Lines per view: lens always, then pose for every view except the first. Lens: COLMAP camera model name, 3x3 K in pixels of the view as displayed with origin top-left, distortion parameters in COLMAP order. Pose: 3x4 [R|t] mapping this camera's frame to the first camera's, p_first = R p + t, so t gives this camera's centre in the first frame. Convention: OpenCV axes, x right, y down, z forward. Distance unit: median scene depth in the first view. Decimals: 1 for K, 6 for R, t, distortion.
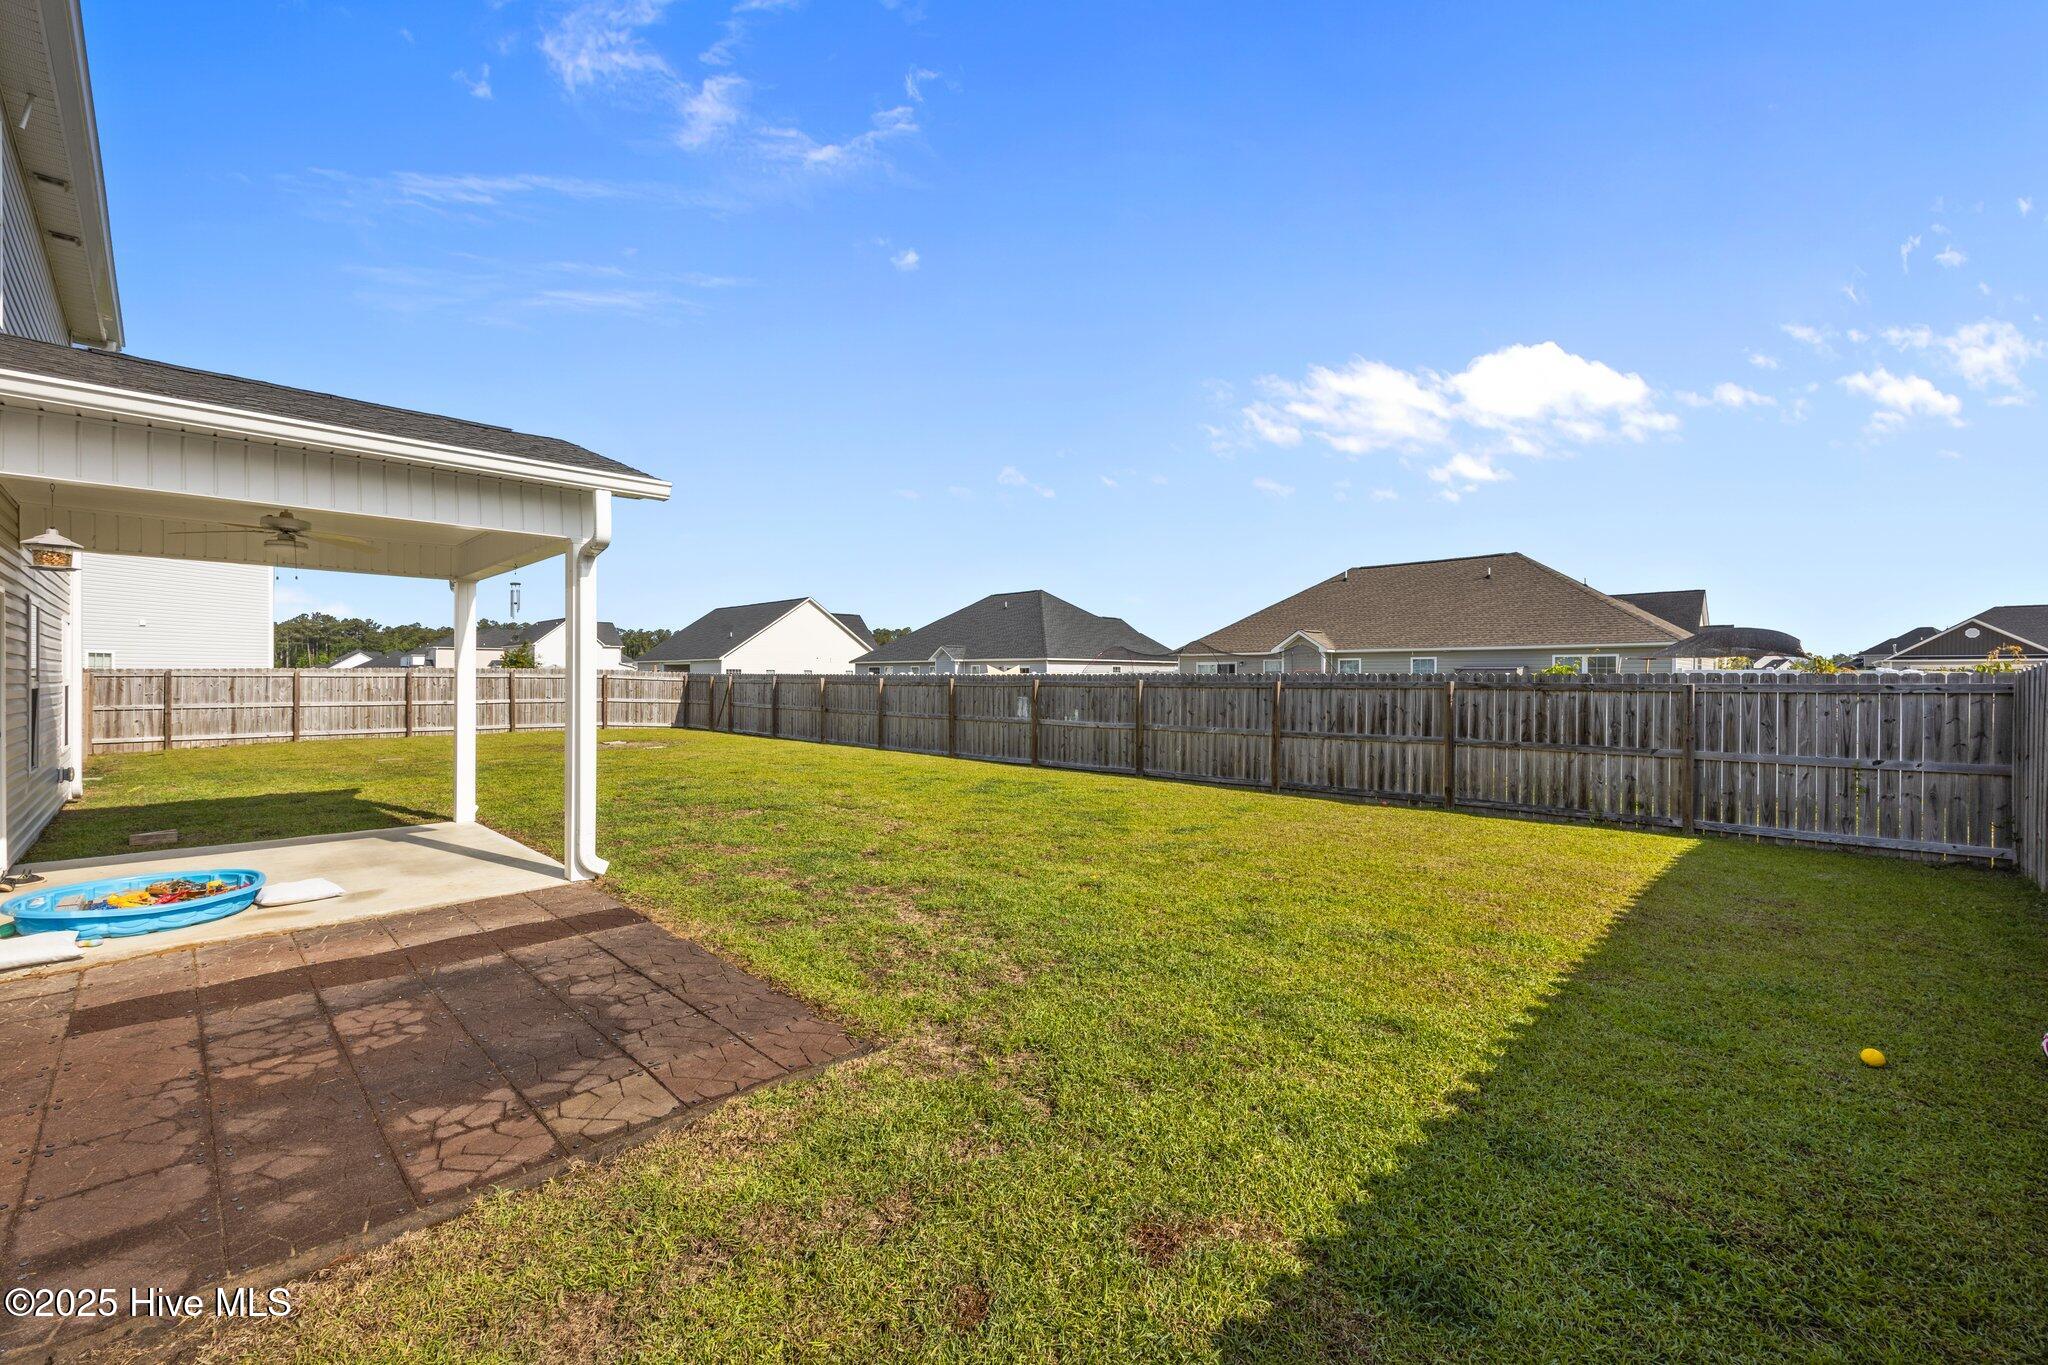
lens RADIAL K [[827.3, 0, 1024.0], [0, 827.3, 682.5], [0, 0, 1]] dist [0.000854, 0.000047]
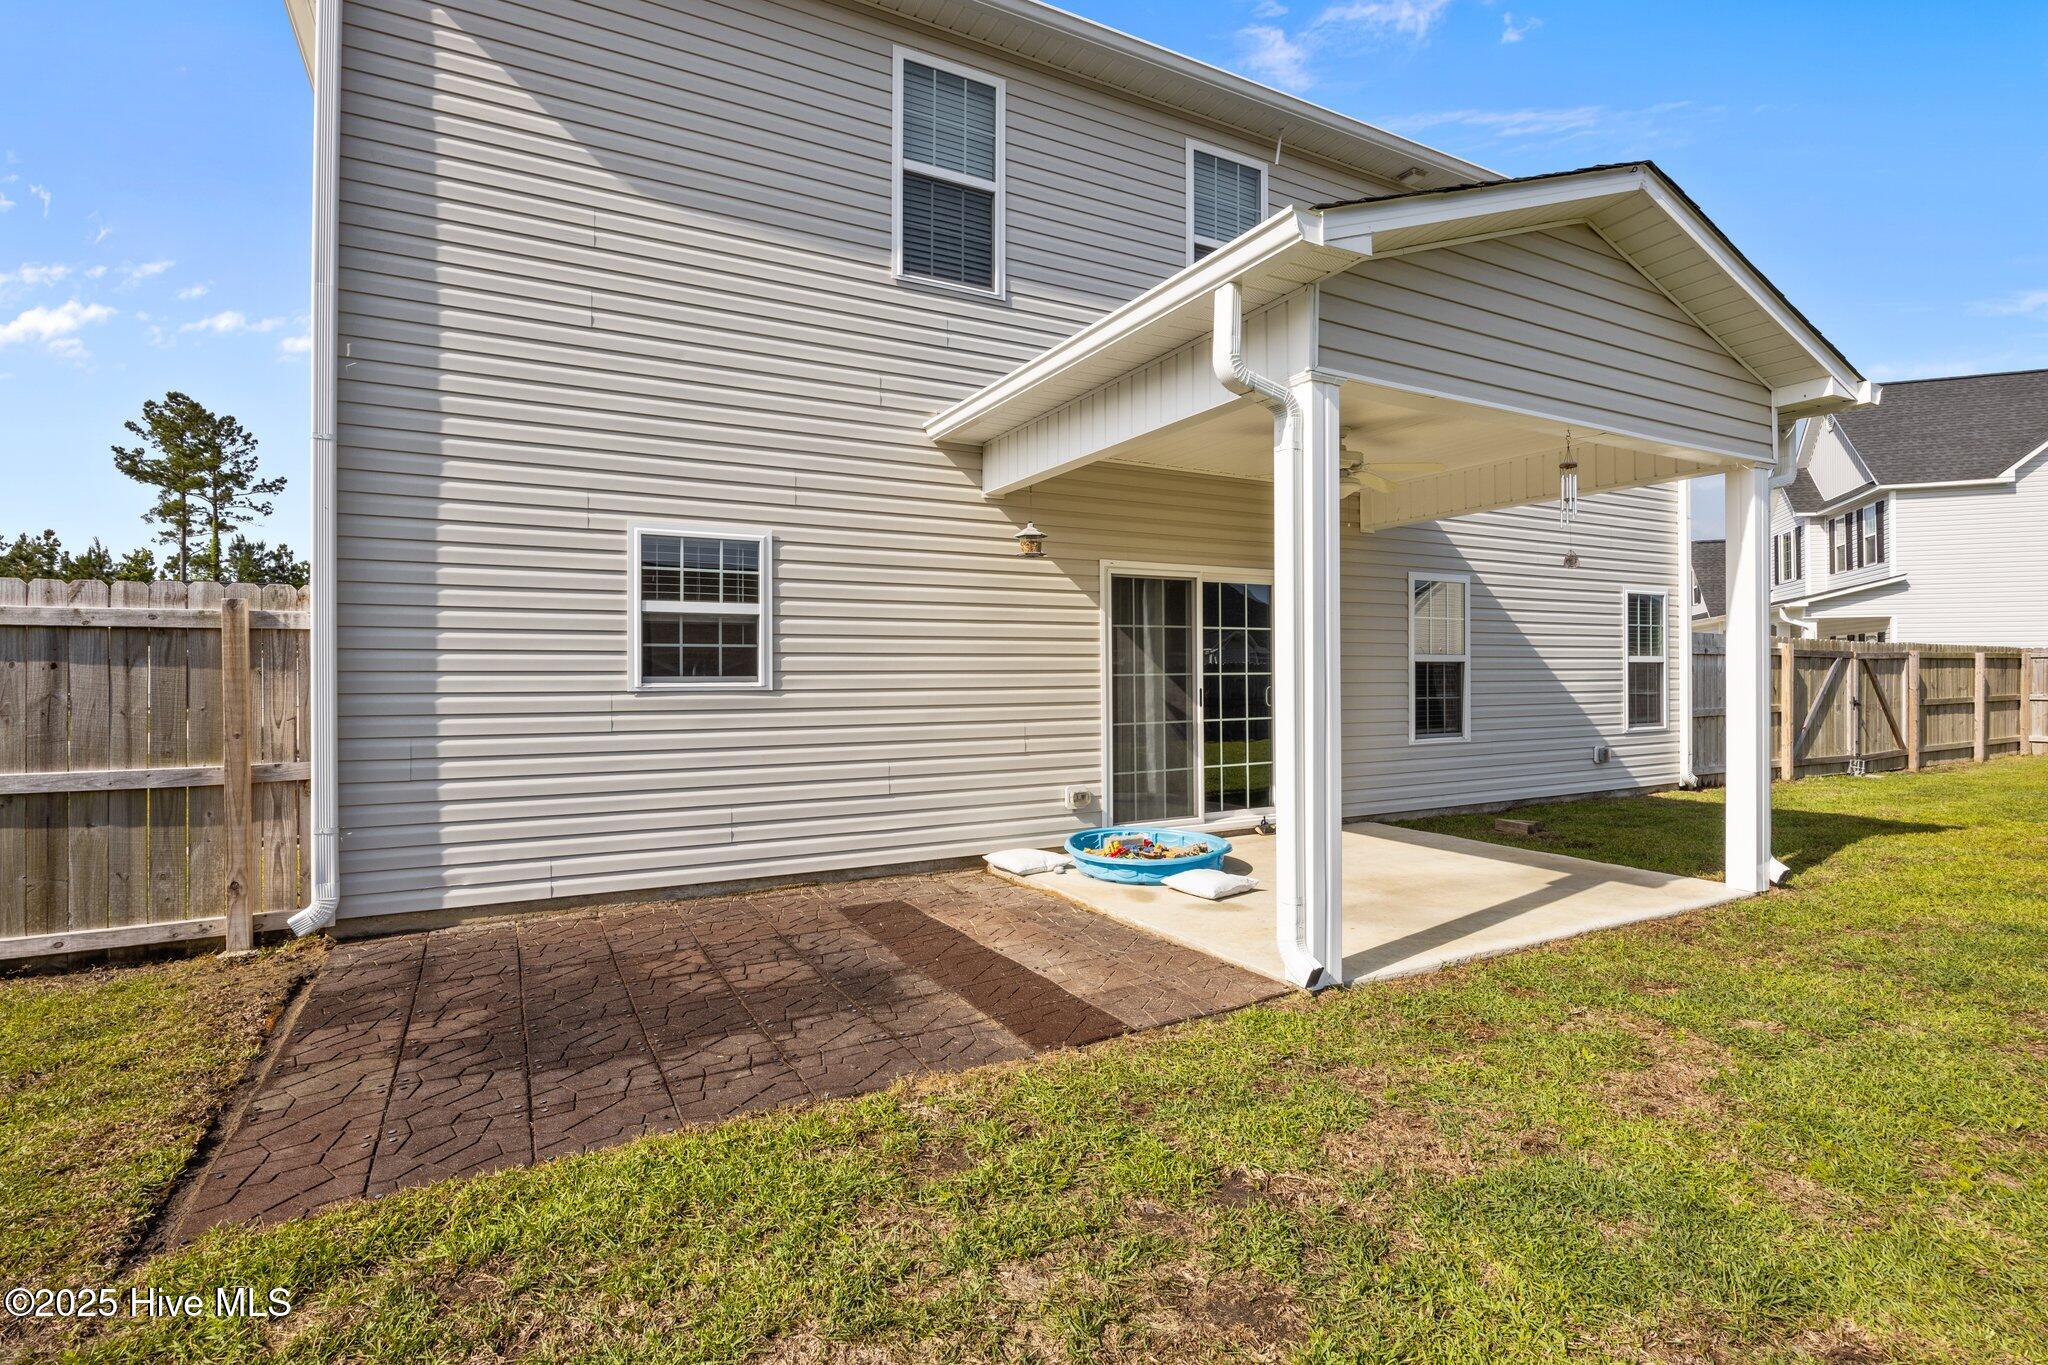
lens RADIAL K [[977.9, 0, 1033.3], [0, 977.9, 676.9], [0, 0, 1]] dist [-0.009111, -0.000067]
pose [[-0.300922, 0.001637, -0.953647, 0.237797], [0.001175, 0.999998, 0.001346, 0.045519], [0.953648, -0.000716, -0.300923, 1.617563]]
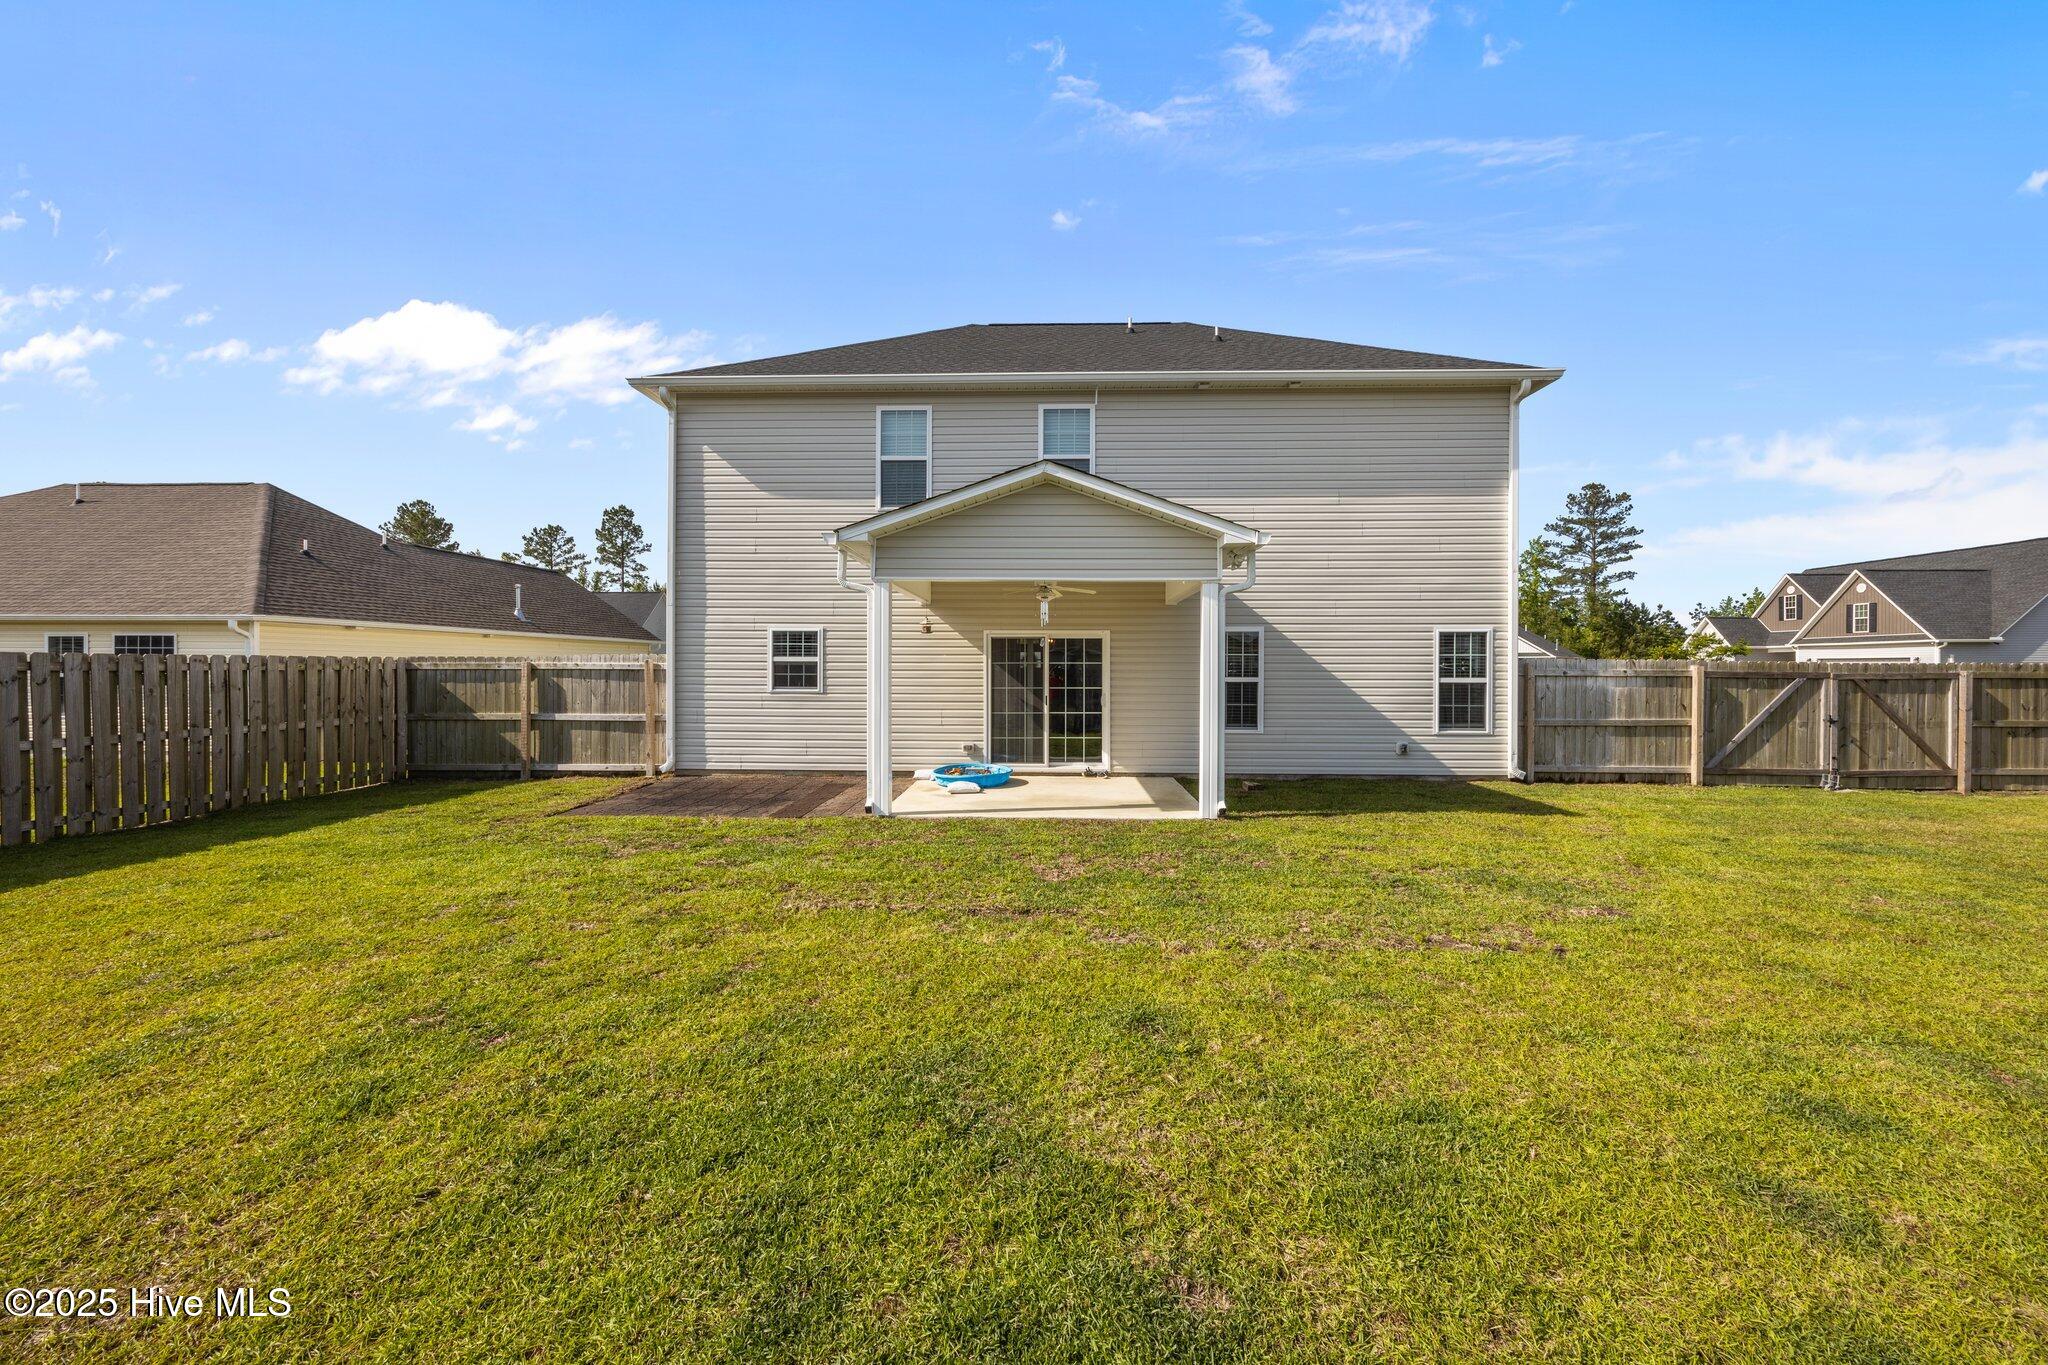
lens RADIAL K [[784.3, 0, 1024.0], [0, 784.3, 682.5], [0, 0, 1]] dist [-0.000937, -0.000001]
pose [[-0.742466, 0.005870, -0.669858, 0.314537], [-0.007359, 0.999830, 0.016919, -0.026432], [0.669843, 0.017491, -0.742297, 3.468682]]
